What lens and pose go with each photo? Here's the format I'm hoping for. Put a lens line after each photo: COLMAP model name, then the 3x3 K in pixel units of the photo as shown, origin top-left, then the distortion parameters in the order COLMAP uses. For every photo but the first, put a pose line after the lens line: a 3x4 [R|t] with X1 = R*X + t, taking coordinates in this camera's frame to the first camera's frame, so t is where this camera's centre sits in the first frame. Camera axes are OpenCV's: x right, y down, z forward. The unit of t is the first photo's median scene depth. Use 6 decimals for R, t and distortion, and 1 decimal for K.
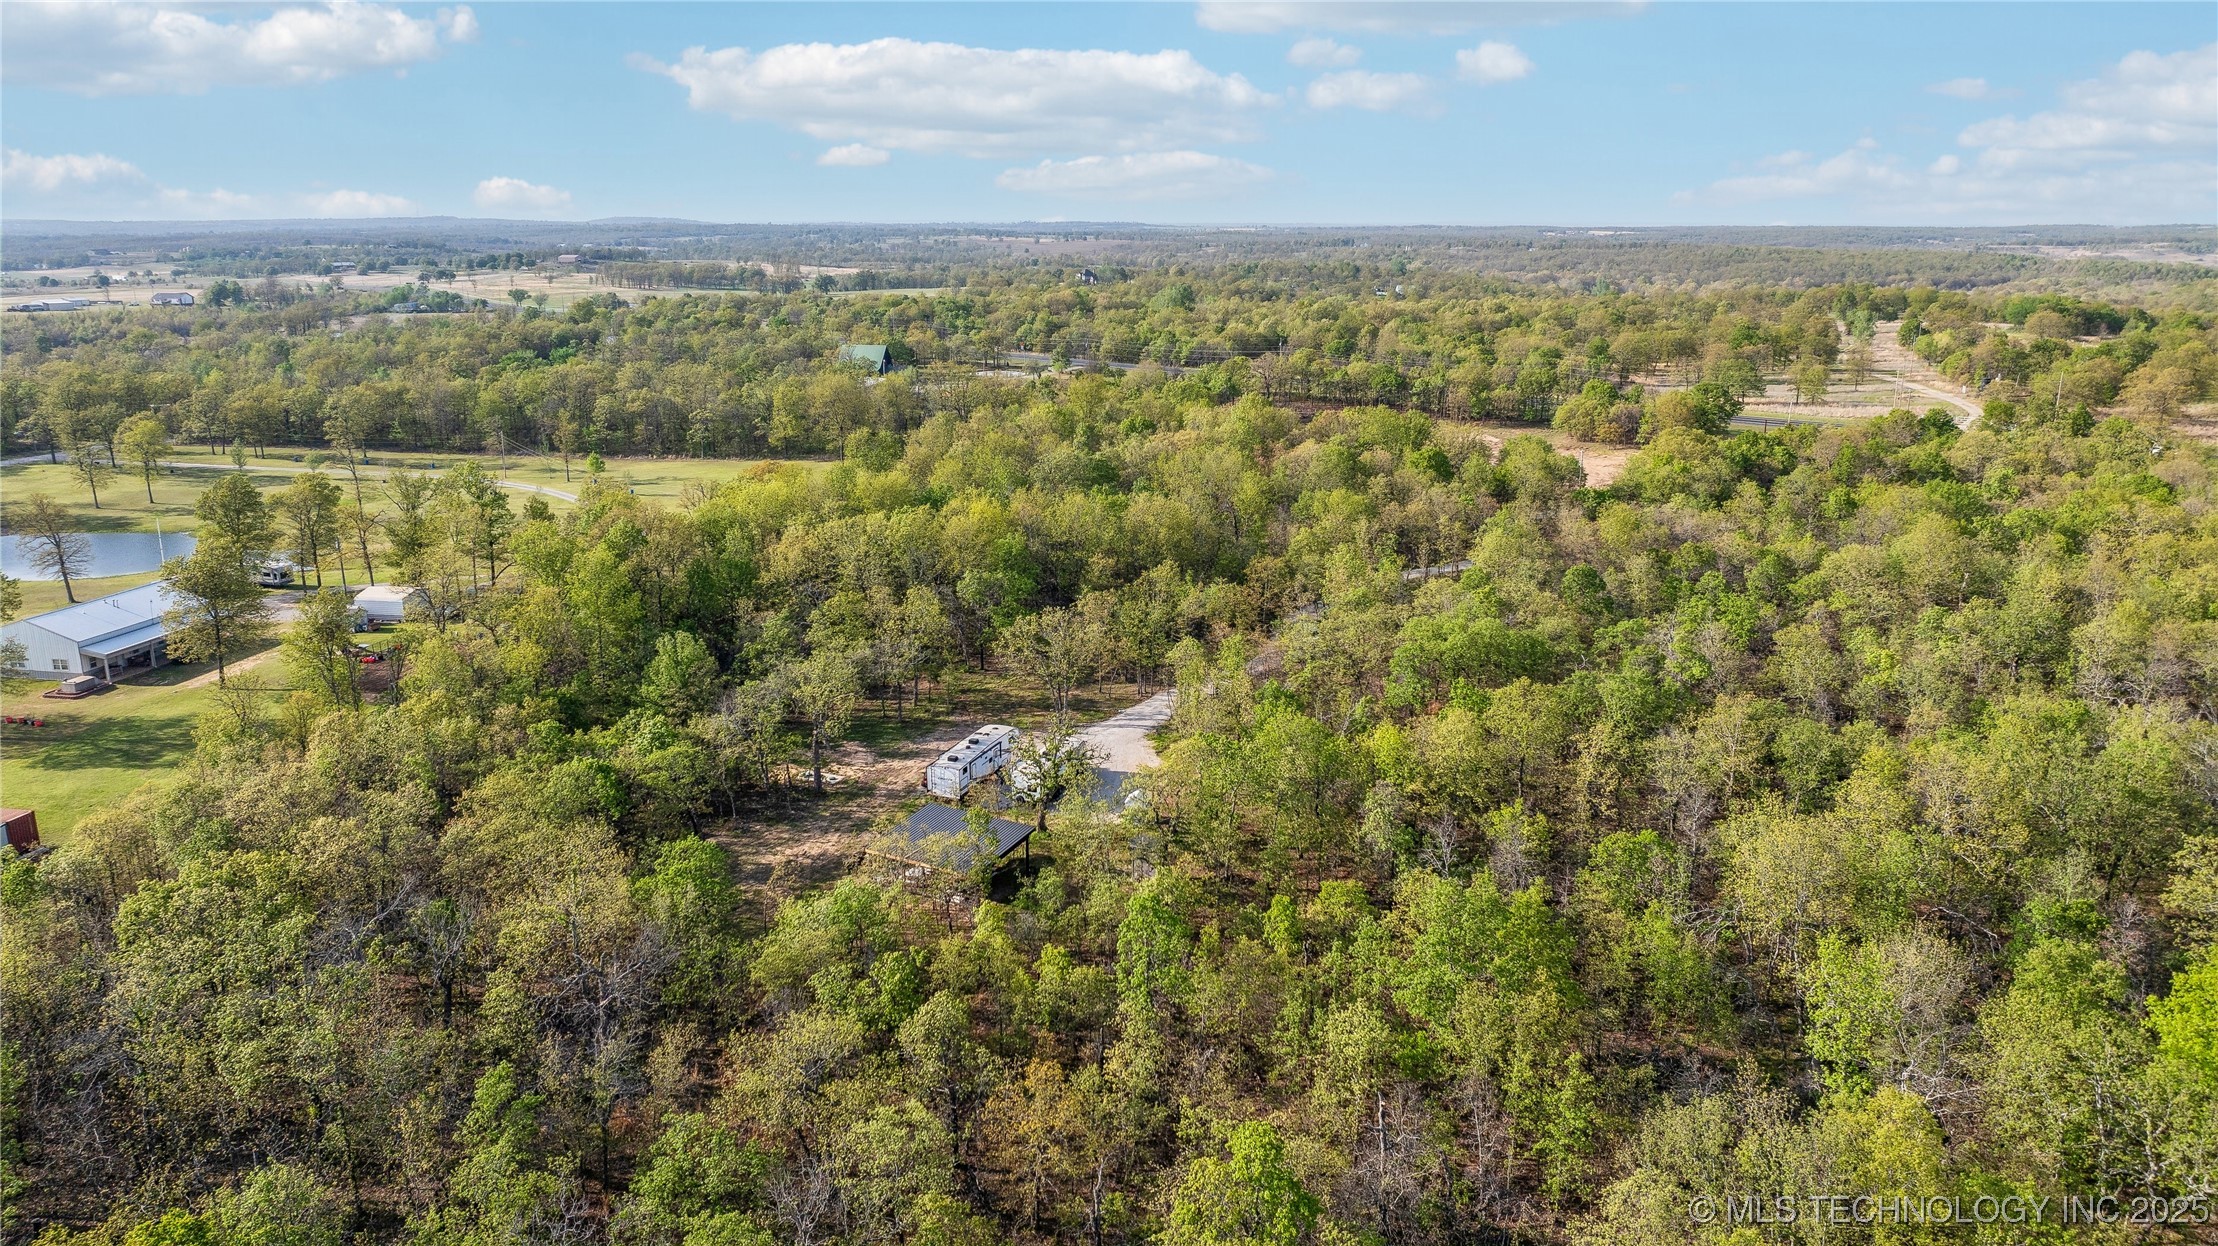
lens RADIAL K [[1597.1, 0, 1117.1], [0, 1597.1, 624.2], [0, 0, 1]] dist [-0.010673, 0.006312]
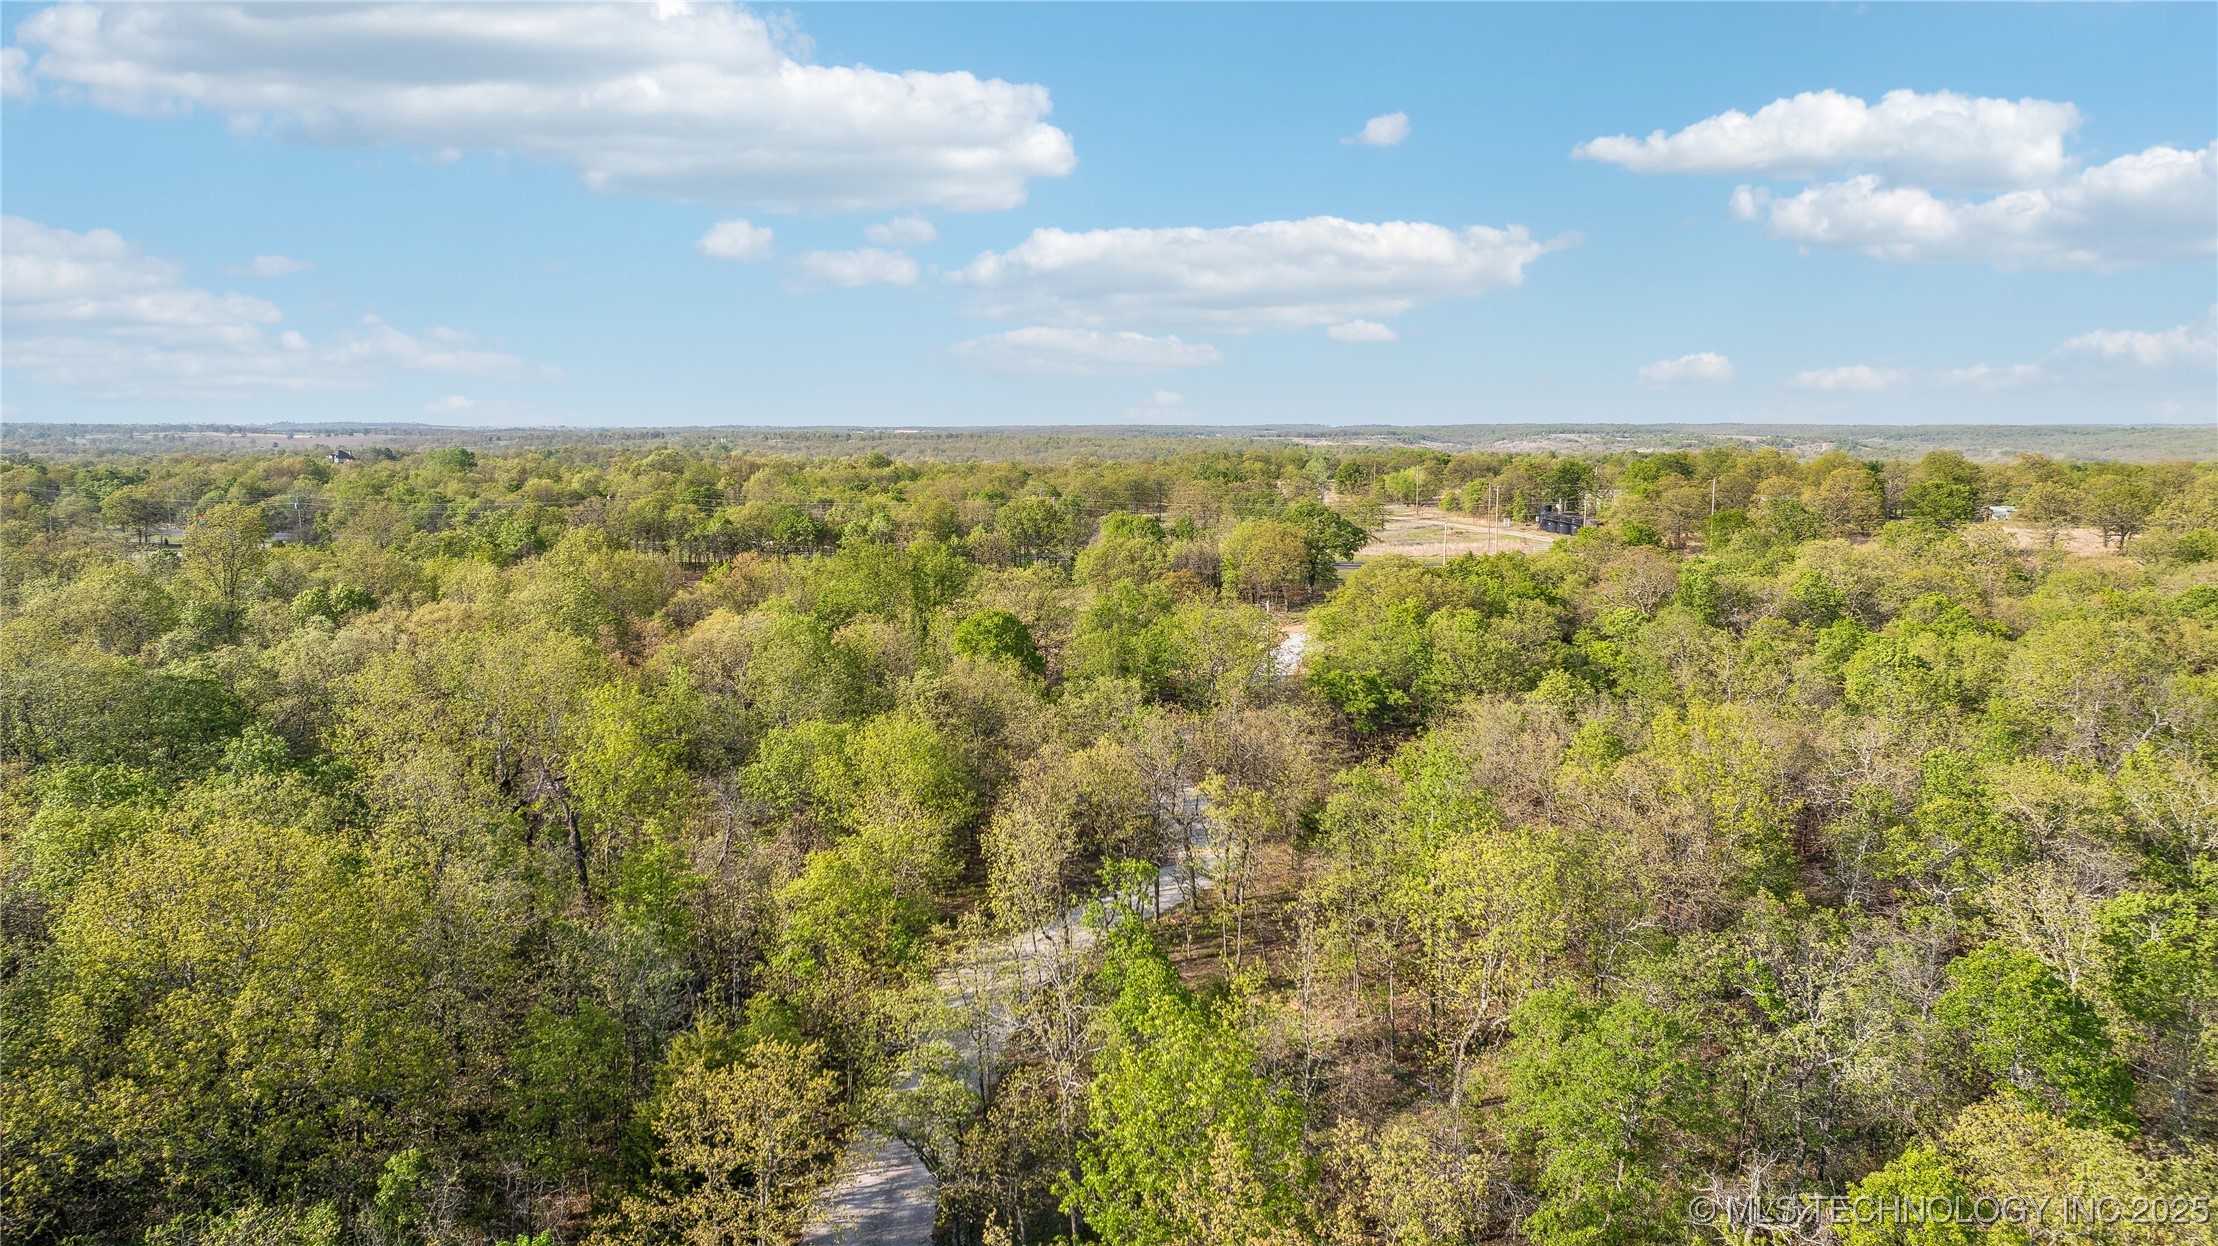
lens RADIAL K [[1589.2, 0, 1114.5], [0, 1589.2, 665.5], [0, 0, 1]] dist [-0.005698, -0.003778]
pose [[0.912835, -0.061185, 0.403718, 0.029980], [0.100477, 0.991967, -0.076848, -0.042243], [-0.395773, 0.110714, 0.911650, 0.433282]]
